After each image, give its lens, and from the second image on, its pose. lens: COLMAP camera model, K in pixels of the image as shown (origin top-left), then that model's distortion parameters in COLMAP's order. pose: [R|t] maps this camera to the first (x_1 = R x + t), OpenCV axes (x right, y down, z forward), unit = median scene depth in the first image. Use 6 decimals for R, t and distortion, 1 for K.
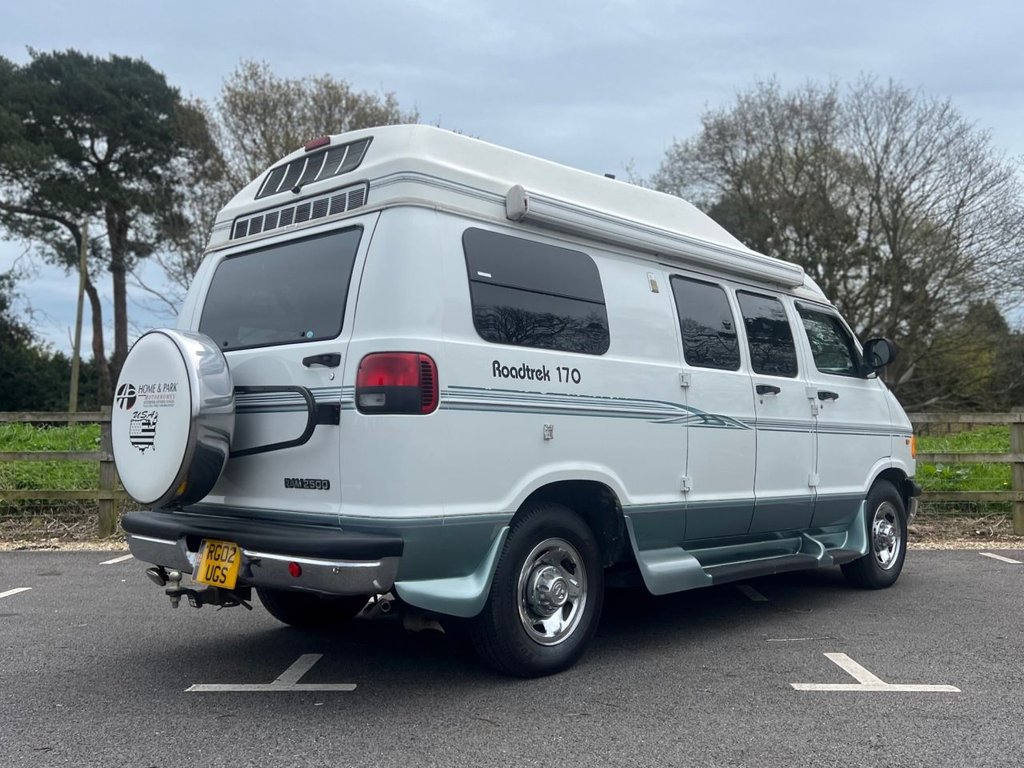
lens RADIAL K [[993.3, 0, 529.4], [0, 993.3, 358.5], [0, 0, 1]] dist [0.115577, -0.210578]
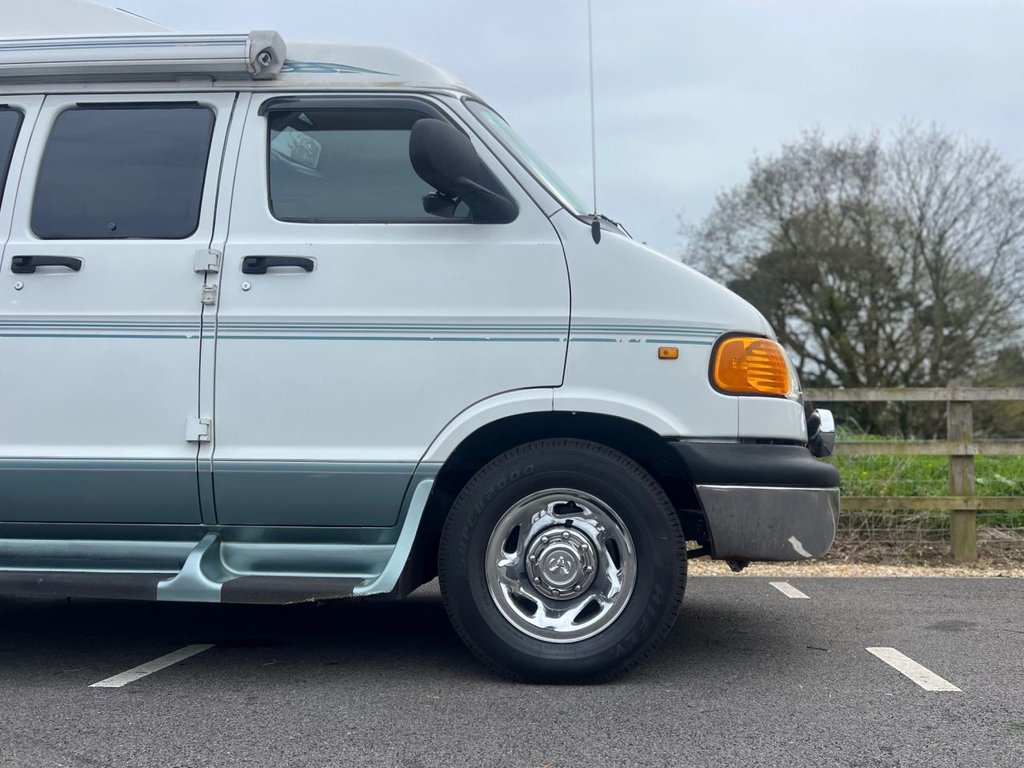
lens RADIAL K [[768.7, 0, 536.8], [0, 768.7, 397.3], [0, 0, 1]] dist [0.025704, -0.005394]
pose [[0.628435, -0.054029, -0.775983, 0.925165], [0.062921, 0.997847, -0.018519, 0.162912], [0.775313, -0.037187, 0.630481, 1.173505]]
